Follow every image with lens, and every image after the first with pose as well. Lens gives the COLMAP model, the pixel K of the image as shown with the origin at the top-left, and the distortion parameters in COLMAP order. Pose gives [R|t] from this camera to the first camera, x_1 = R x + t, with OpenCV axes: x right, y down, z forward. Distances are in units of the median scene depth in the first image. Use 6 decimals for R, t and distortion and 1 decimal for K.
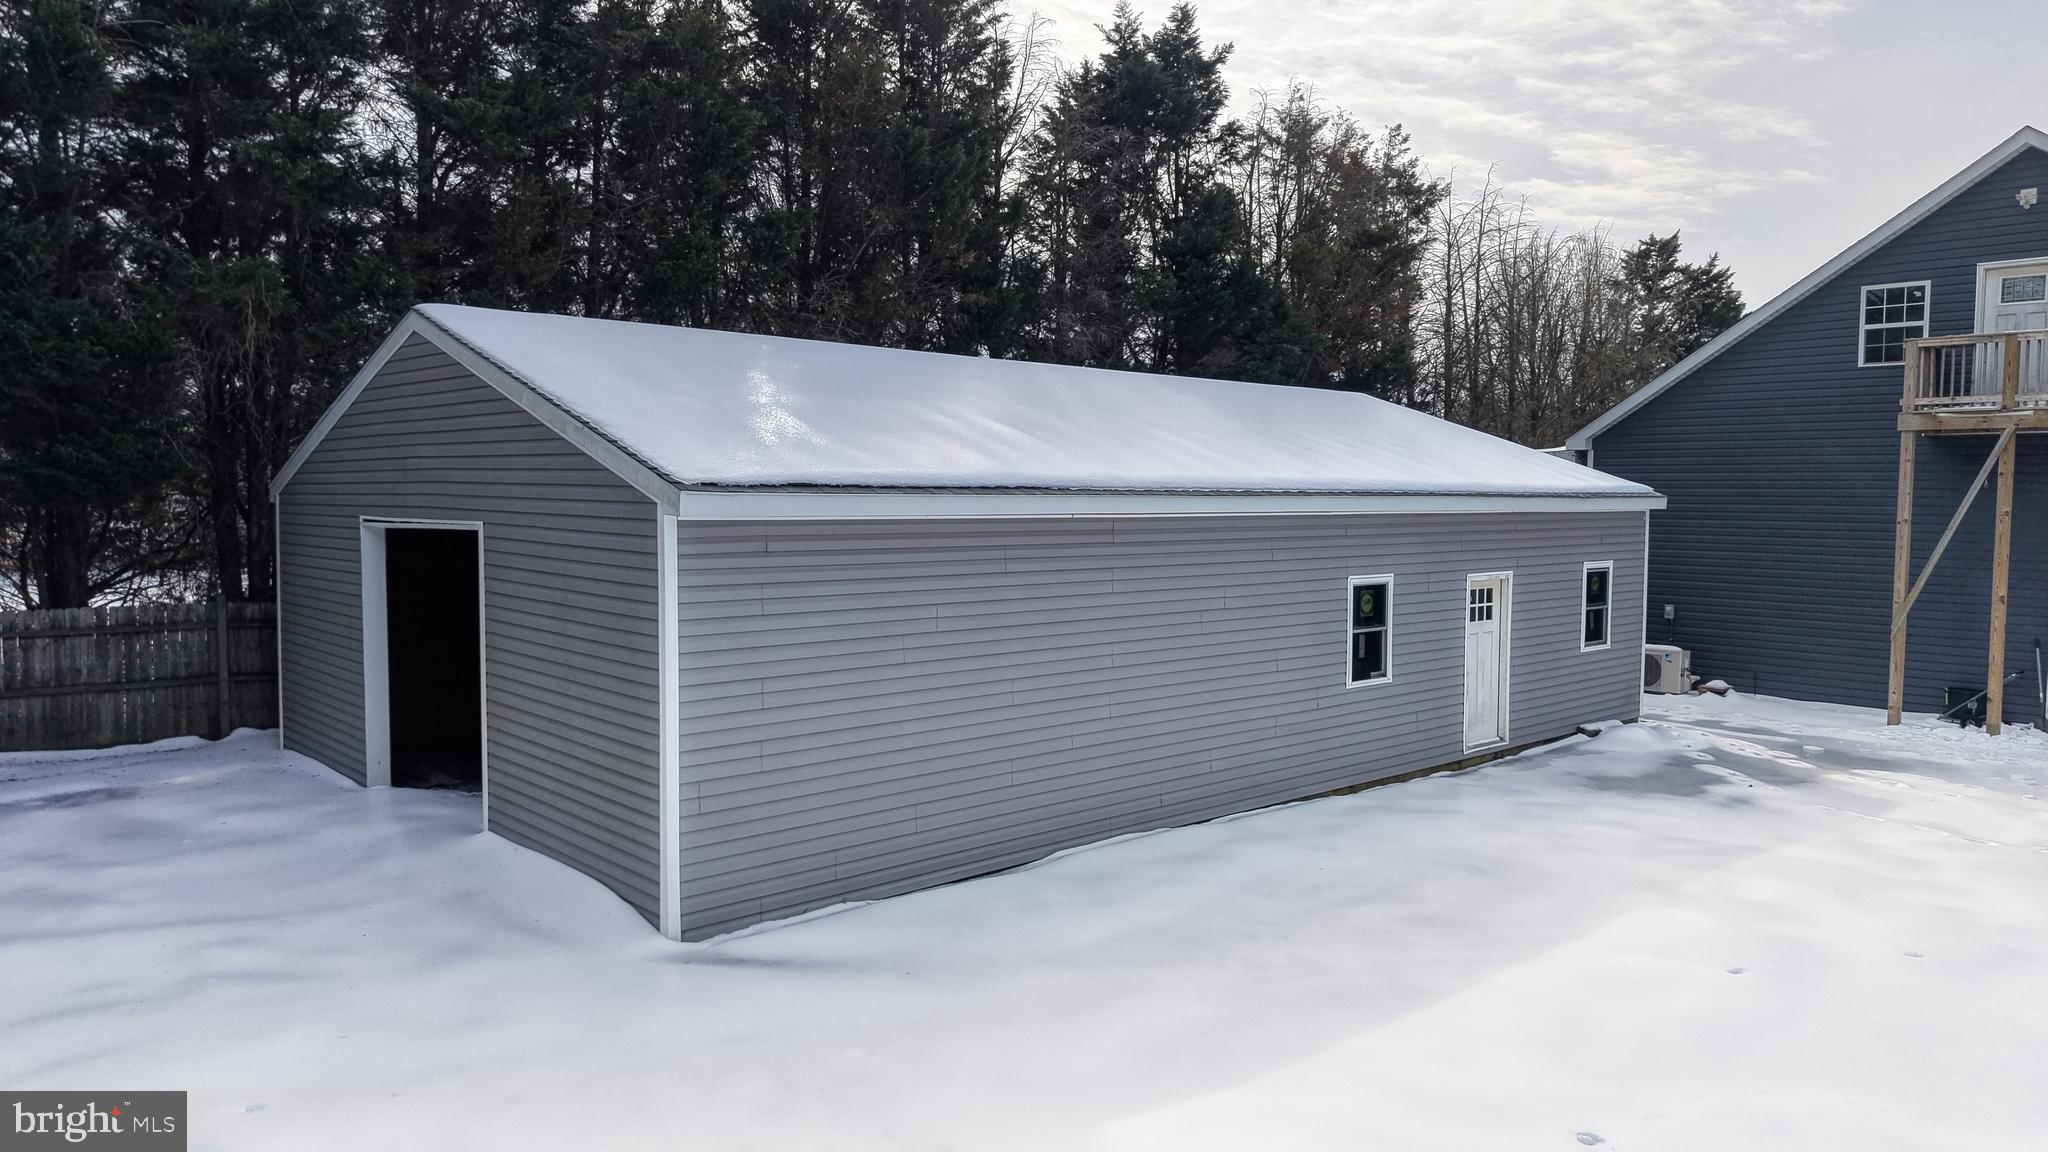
lens RADIAL K [[1392.5, 0, 1030.6], [0, 1392.5, 578.0], [0, 0, 1]] dist [0.010922, -0.001446]
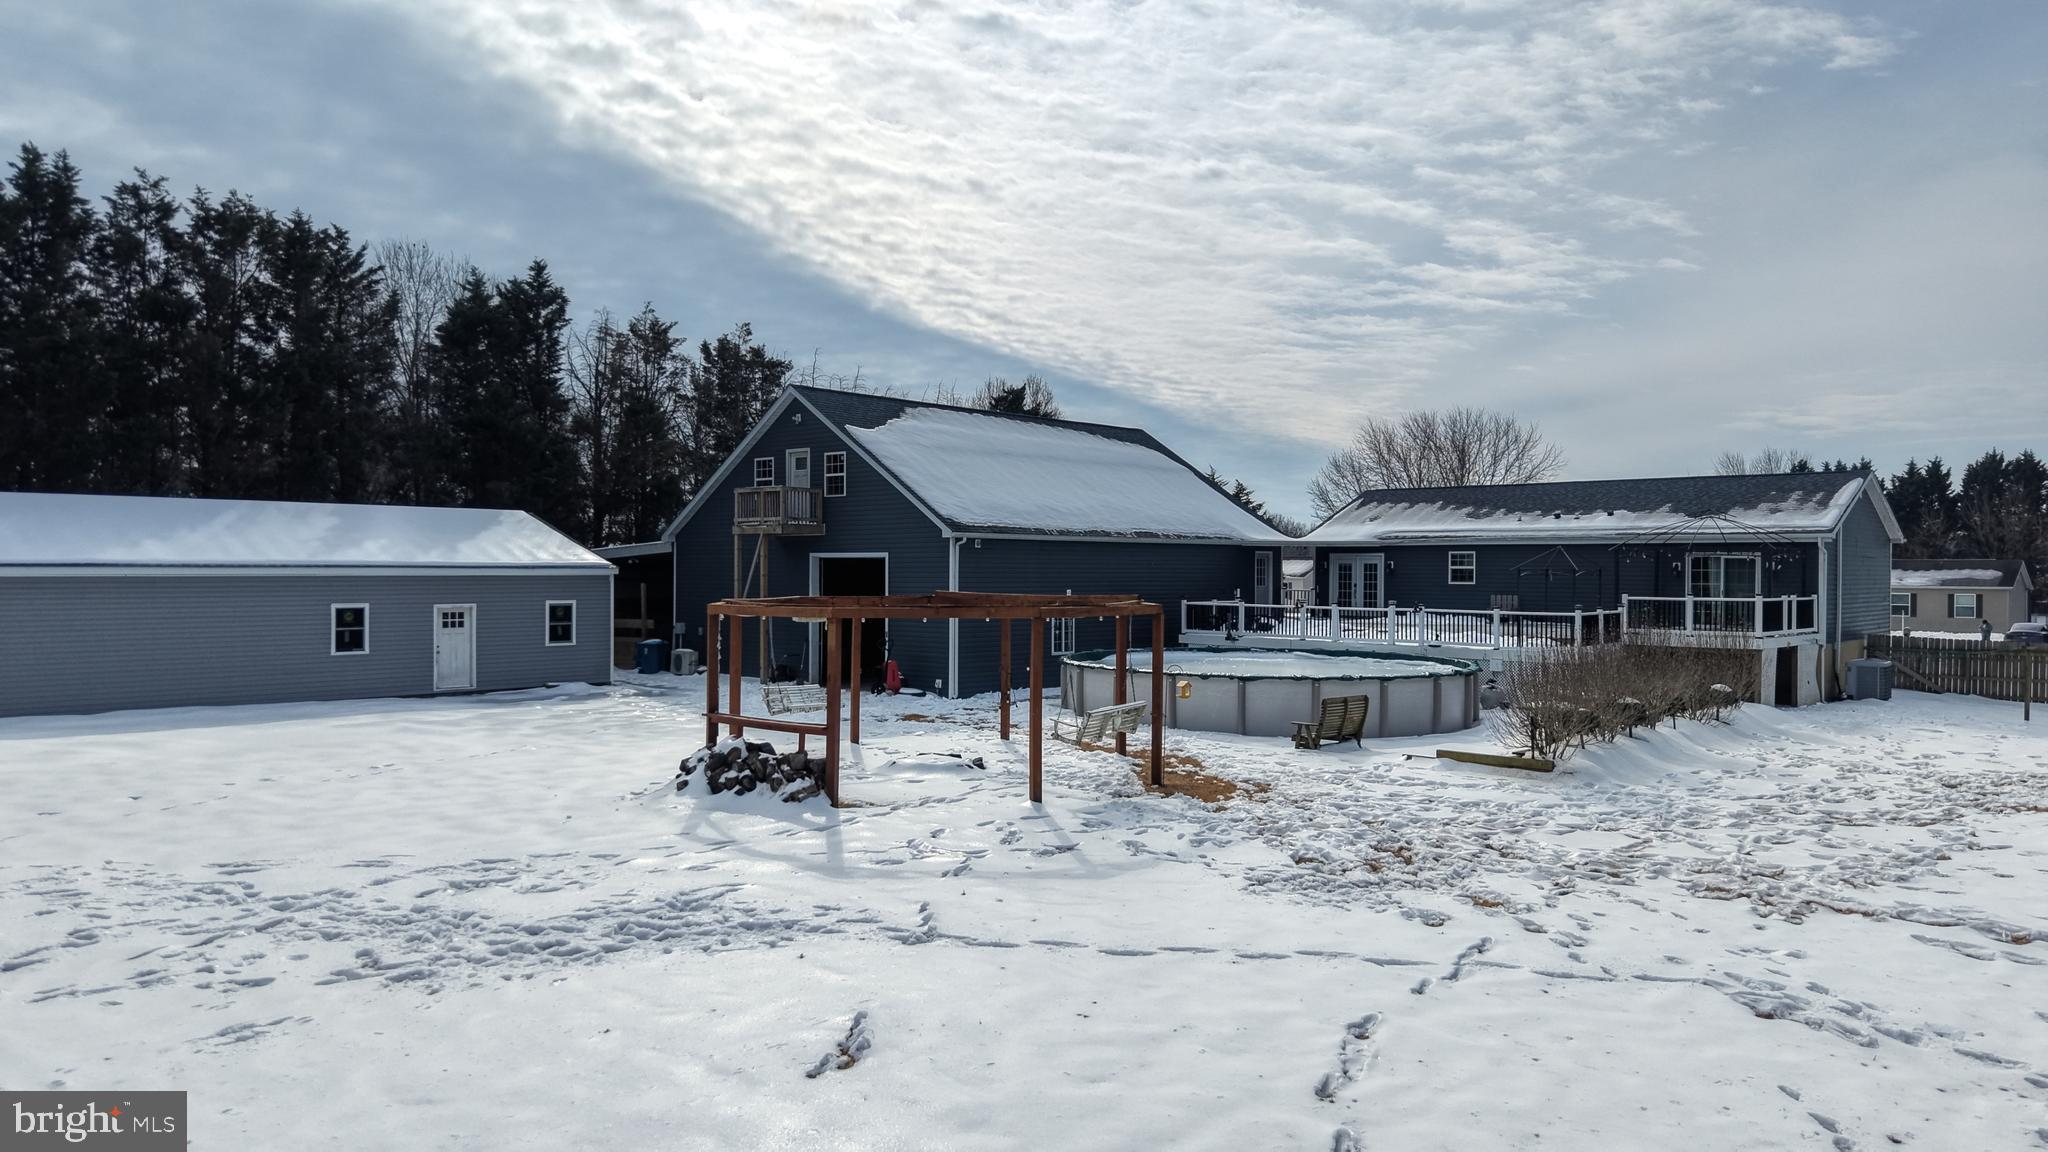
lens RADIAL K [[1392.5, 0, 1030.6], [0, 1392.5, 578.0], [0, 0, 1]] dist [0.010922, -0.001446]
pose [[0.997963, -0.003237, 0.063711, 1.076719], [0.006636, 0.998562, -0.053204, 0.075028], [-0.063447, 0.053518, 0.996549, -1.160230]]
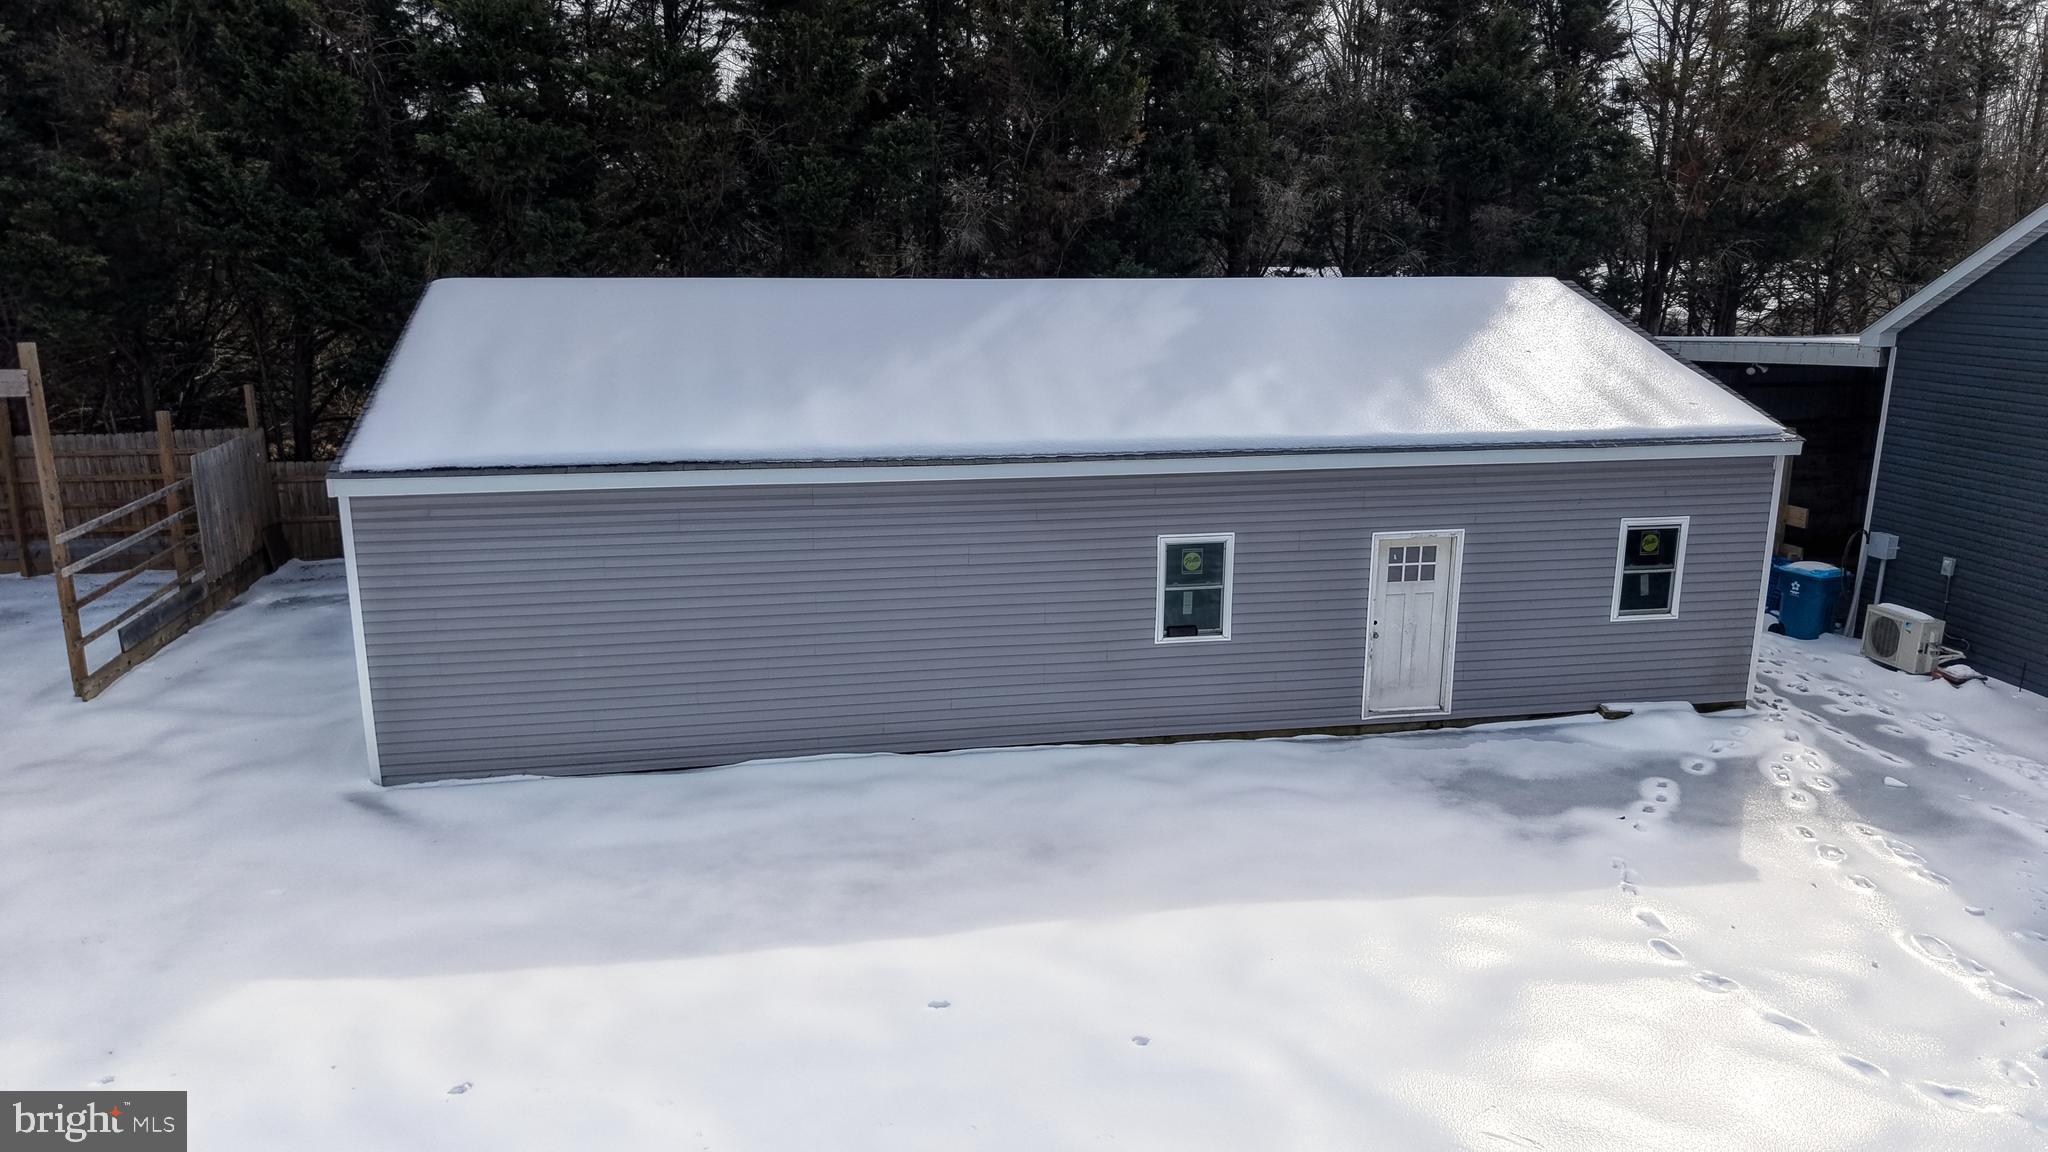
lens RADIAL K [[1392.5, 0, 1030.6], [0, 1392.5, 578.0], [0, 0, 1]] dist [0.010922, -0.001446]
pose [[0.844295, 0.118324, -0.522652, 0.605490], [-0.028681, 0.983898, 0.176414, -0.128870], [0.535110, -0.133955, 0.834094, 0.106143]]
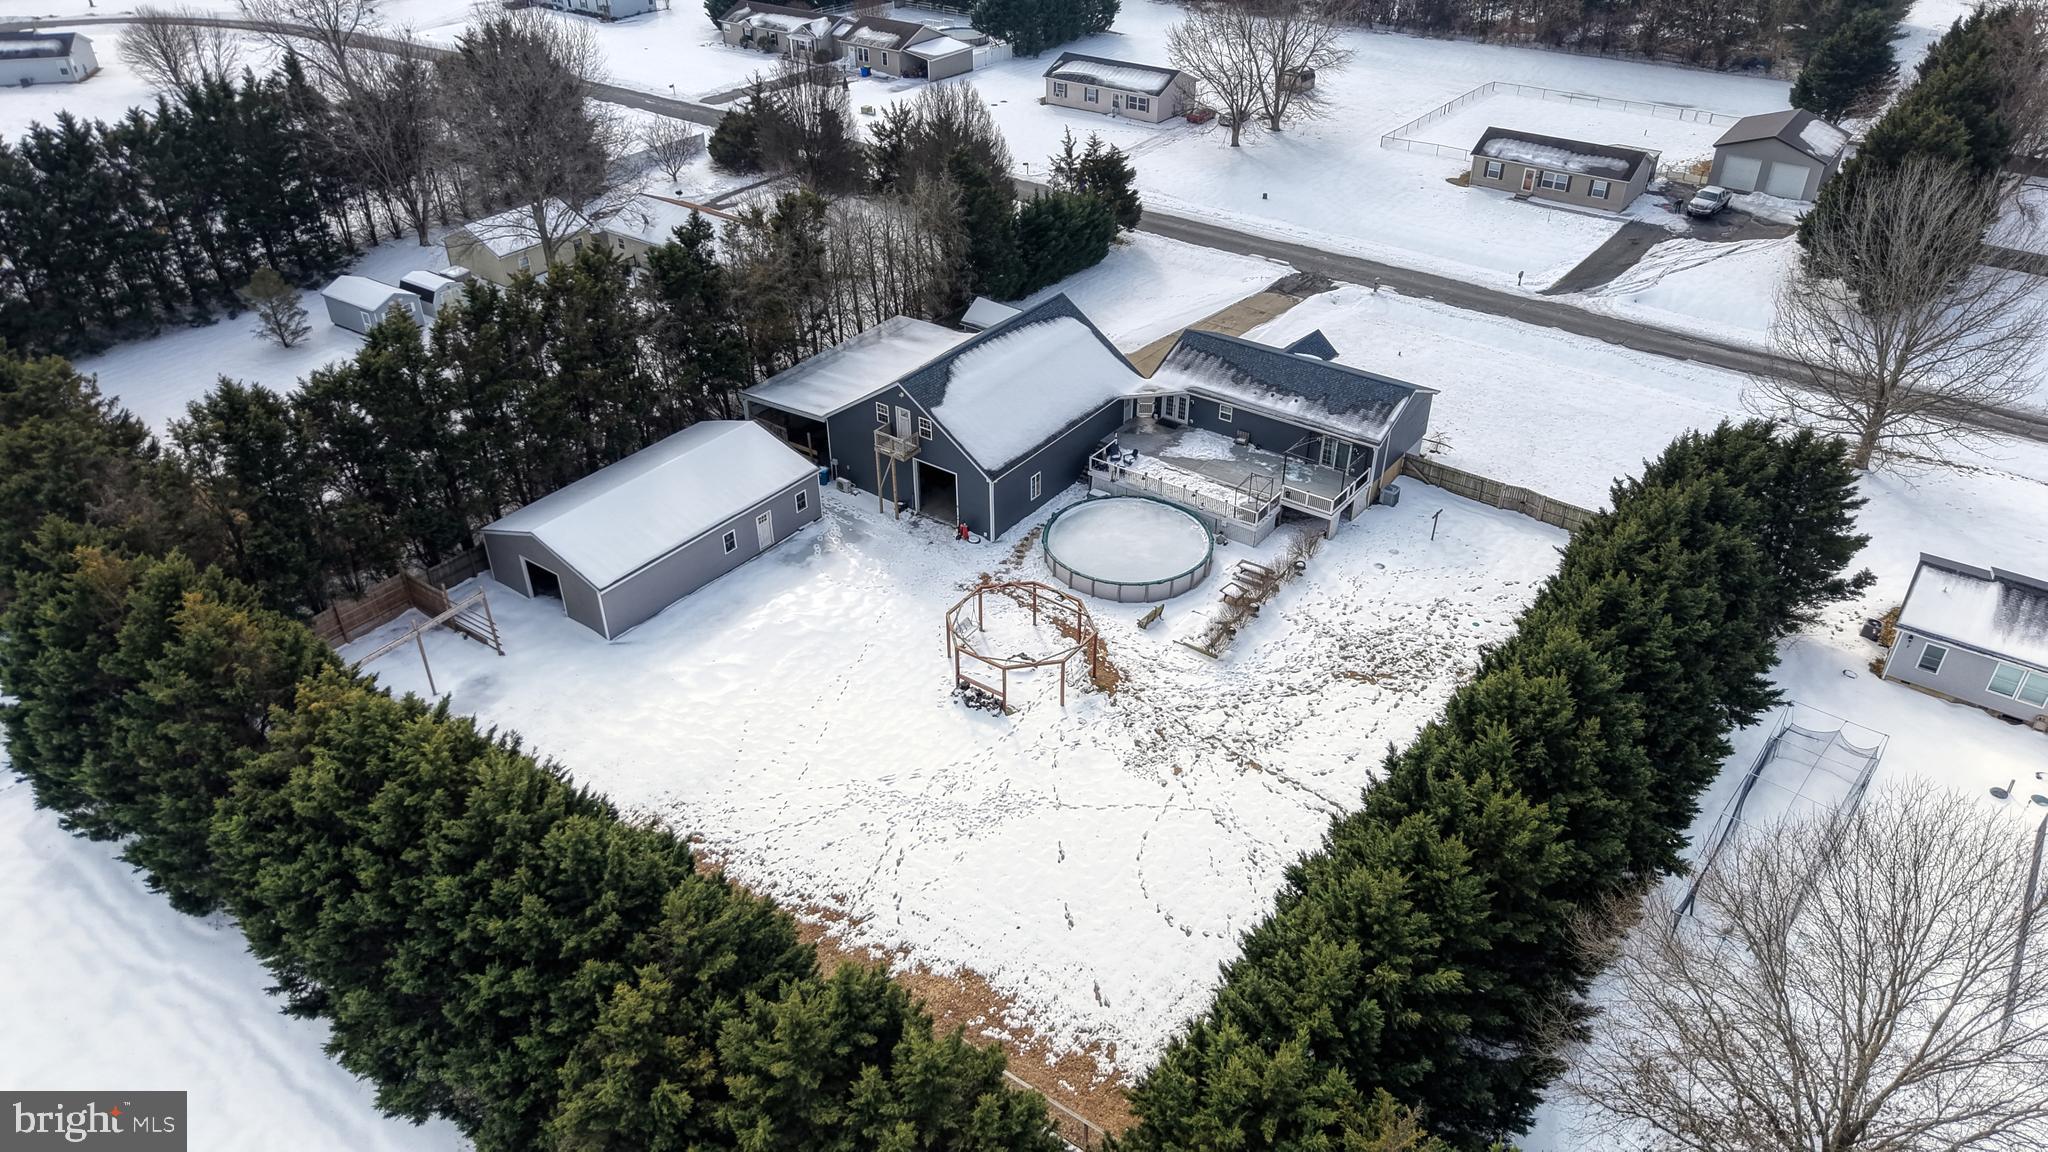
lens RADIAL K [[1392.5, 0, 1030.6], [0, 1392.5, 578.0], [0, 0, 1]] dist [0.010922, -0.001446]
pose [[0.984812, -0.109697, 0.134582, 0.565966], [0.027674, 0.864392, 0.502056, -2.129517], [-0.171406, -0.490706, 0.854300, -3.212407]]
